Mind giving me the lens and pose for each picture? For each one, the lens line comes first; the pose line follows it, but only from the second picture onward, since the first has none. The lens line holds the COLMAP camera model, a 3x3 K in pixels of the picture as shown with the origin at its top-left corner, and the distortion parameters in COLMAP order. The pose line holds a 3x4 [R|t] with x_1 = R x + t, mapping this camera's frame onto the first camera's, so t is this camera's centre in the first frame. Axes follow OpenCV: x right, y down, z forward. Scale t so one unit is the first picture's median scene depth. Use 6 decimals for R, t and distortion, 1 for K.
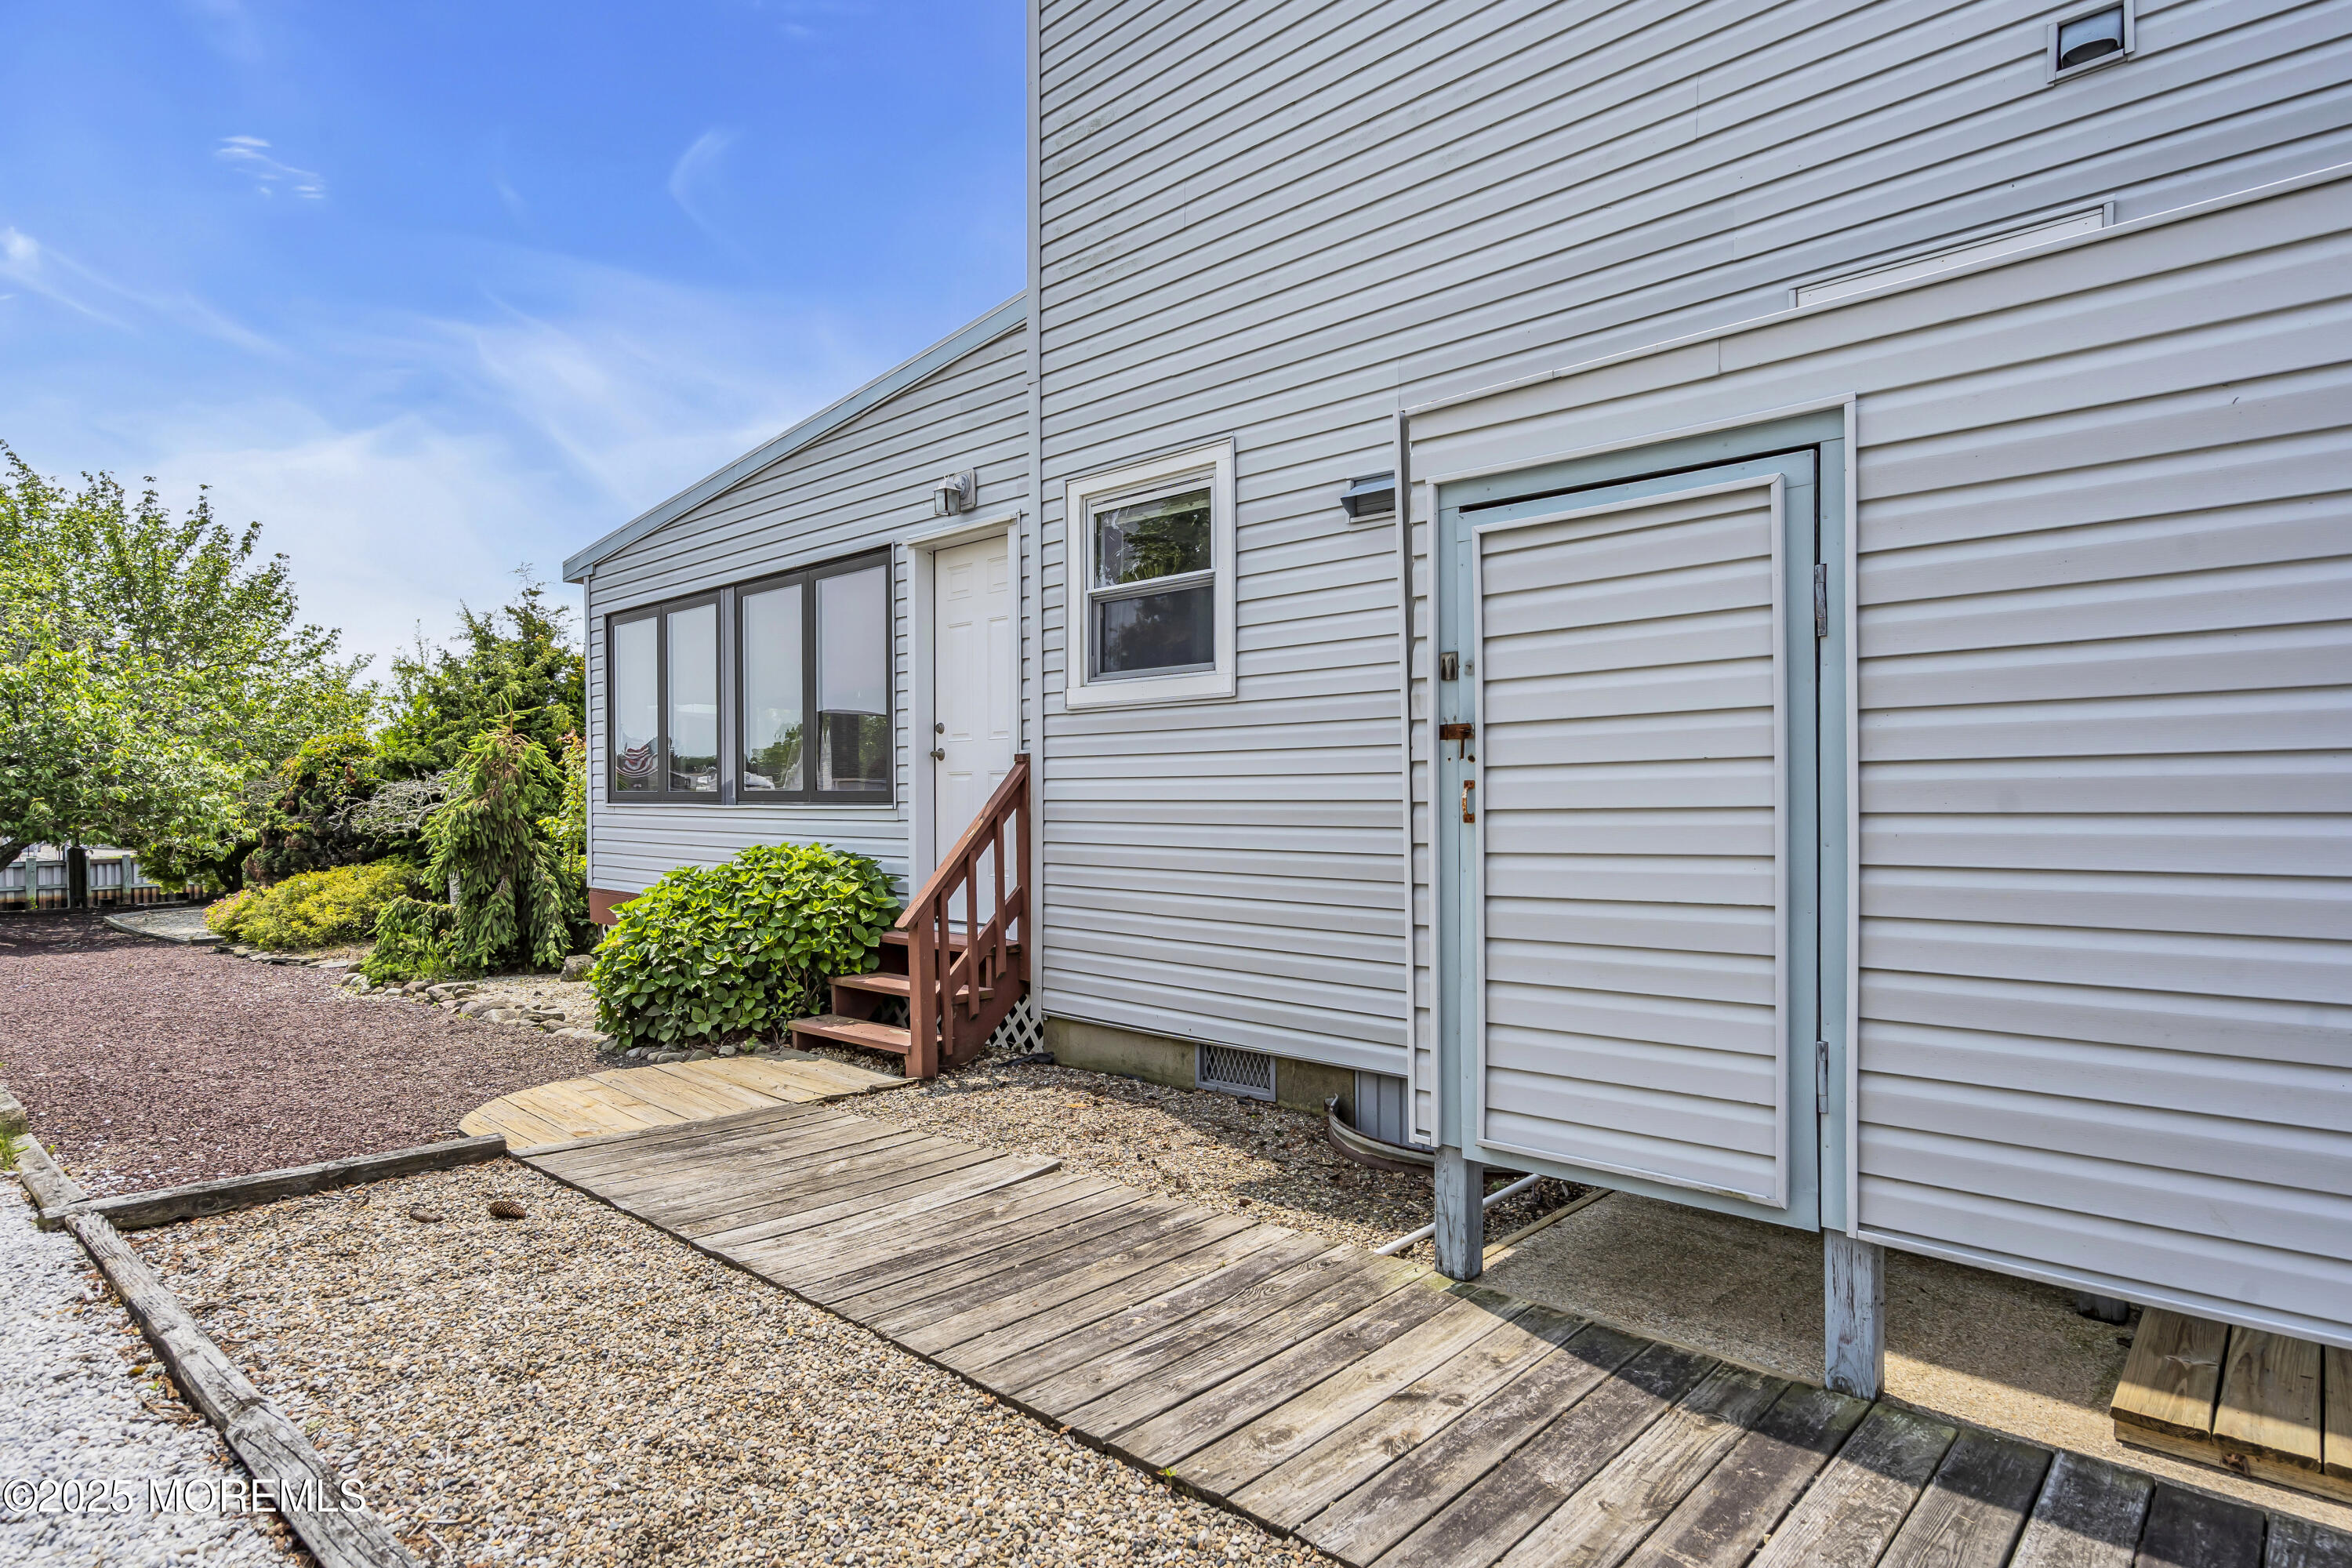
lens RADIAL K [[1245.9, 0, 1169.2], [0, 1245.9, 843.2], [0, 0, 1]] dist [-0.000878, 0.000003]
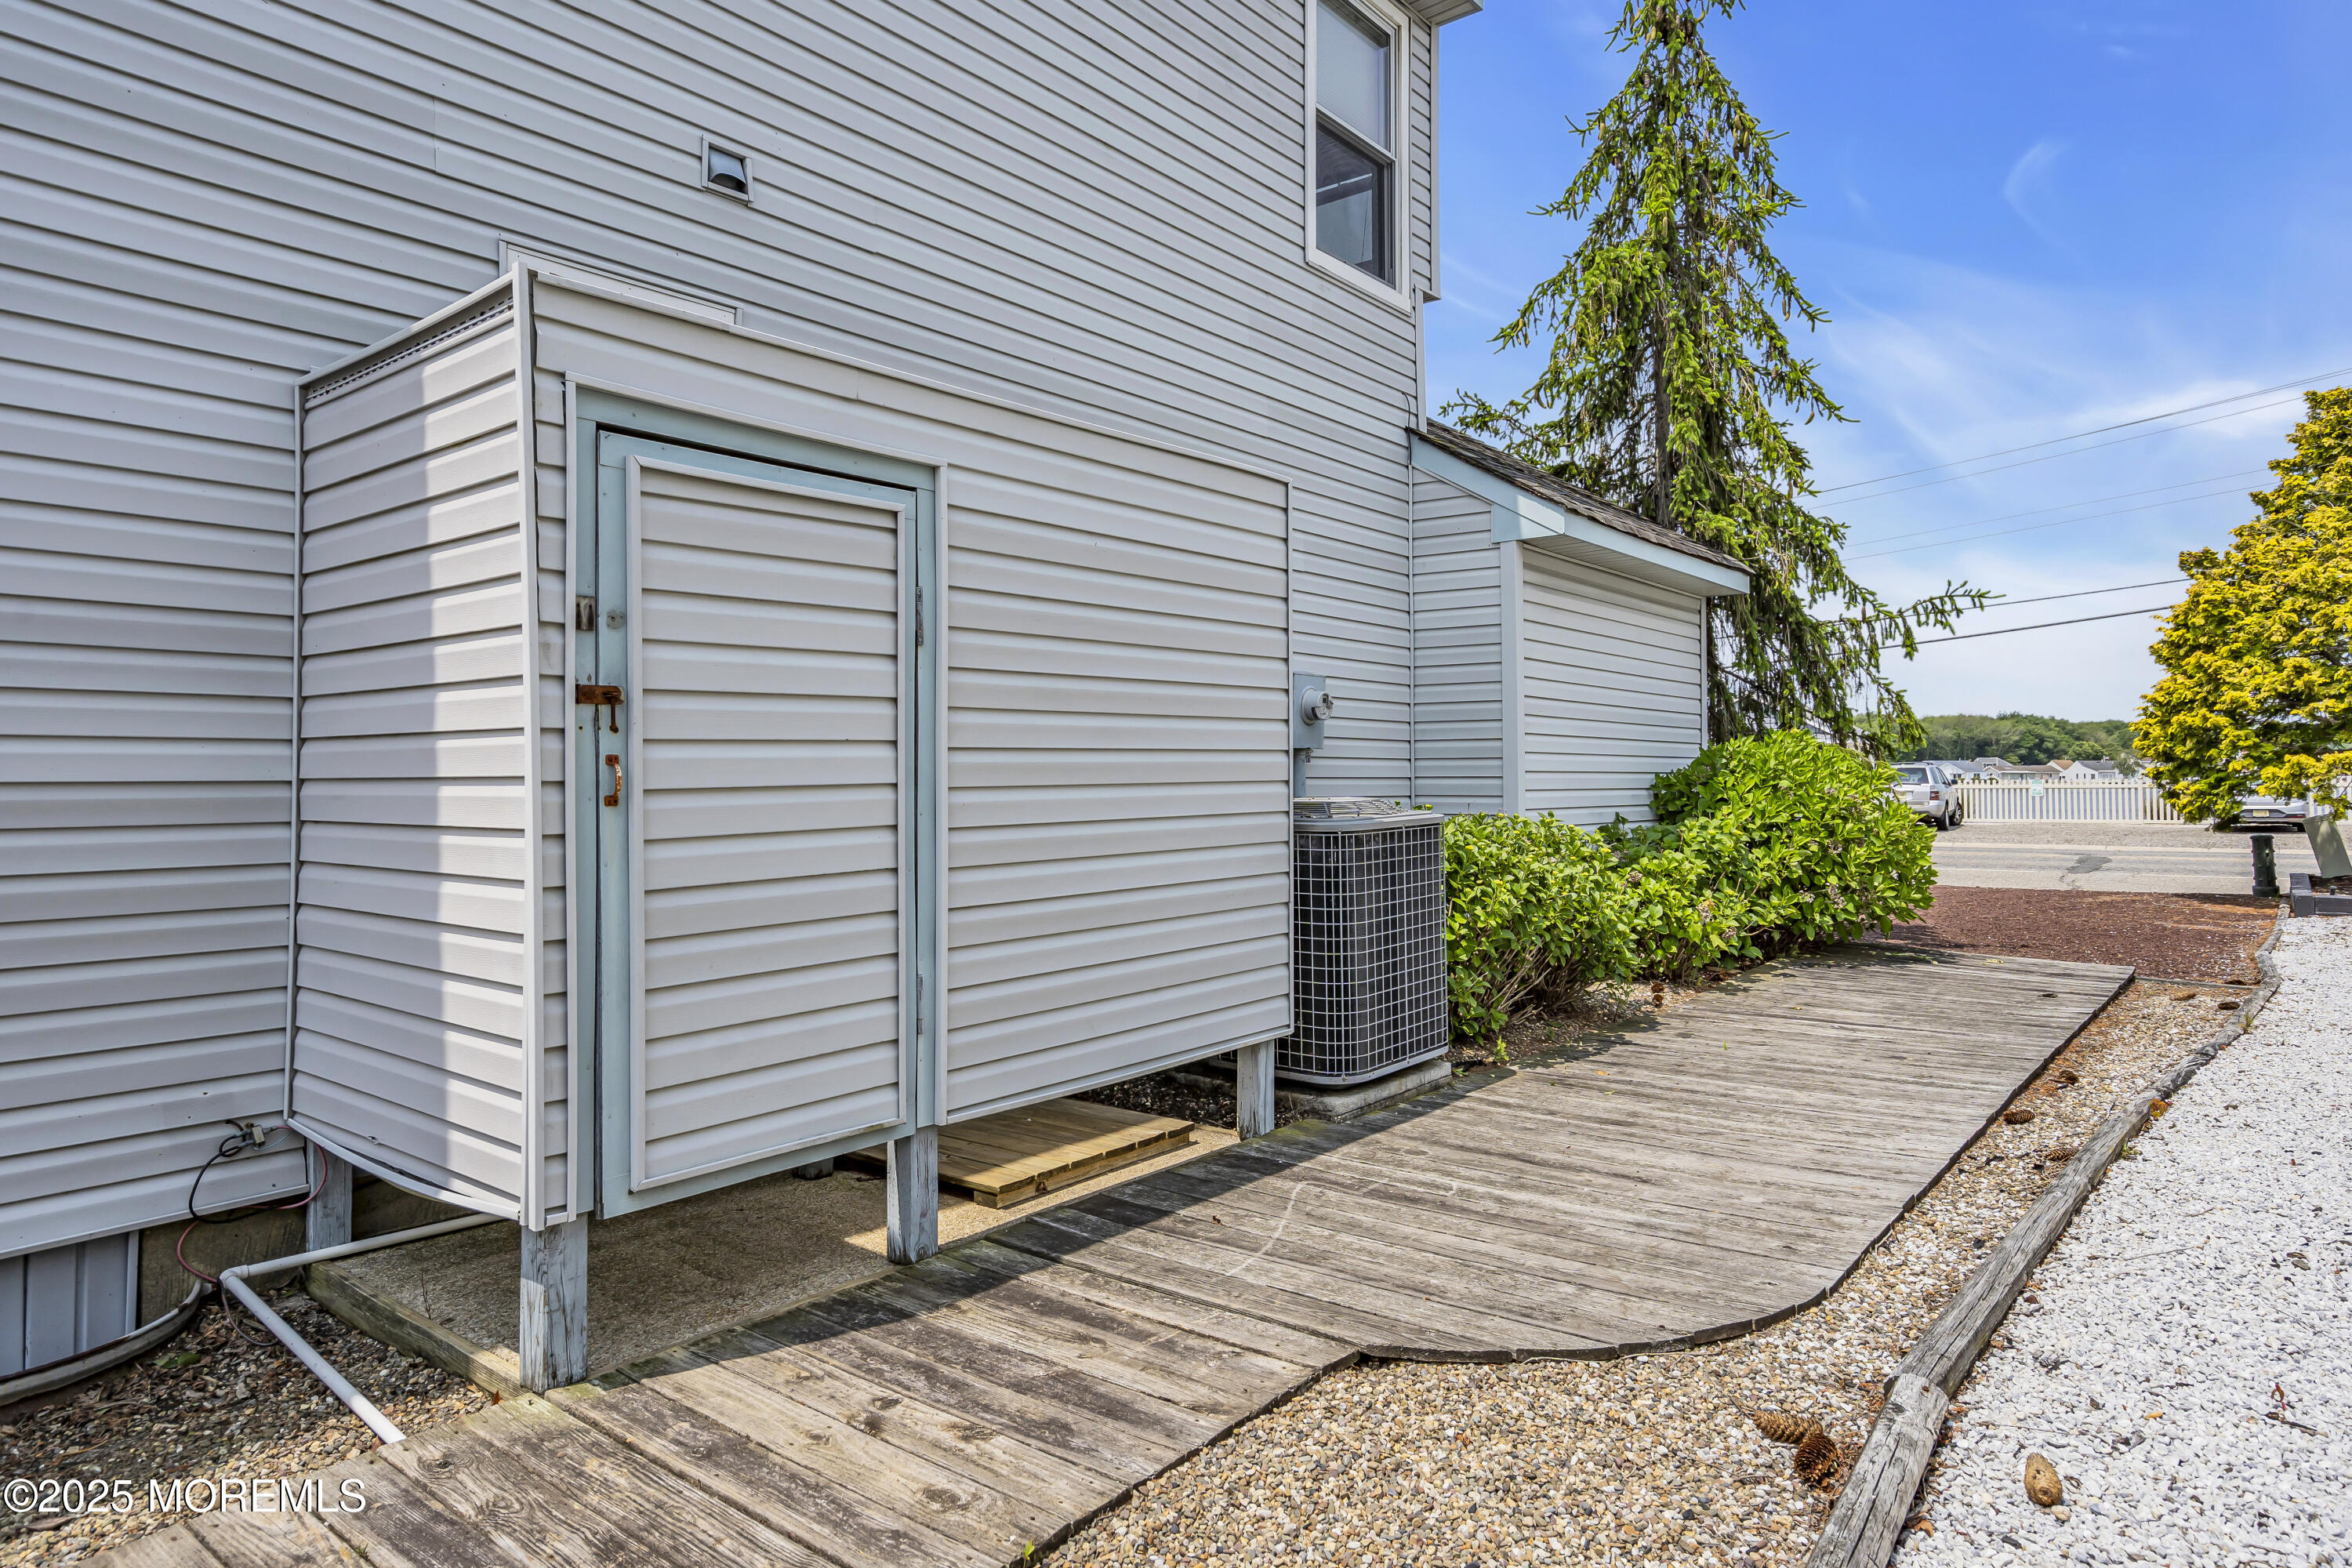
lens RADIAL K [[1407.4, 0, 1176.0], [0, 1407.4, 784.0], [0, 0, 1]] dist [-0.001919, -0.000889]
pose [[-0.079571, -0.002557, 0.996826, -0.839127], [0.040059, 0.999181, 0.005761, -0.025172], [-0.996024, 0.040390, -0.079404, 0.817585]]
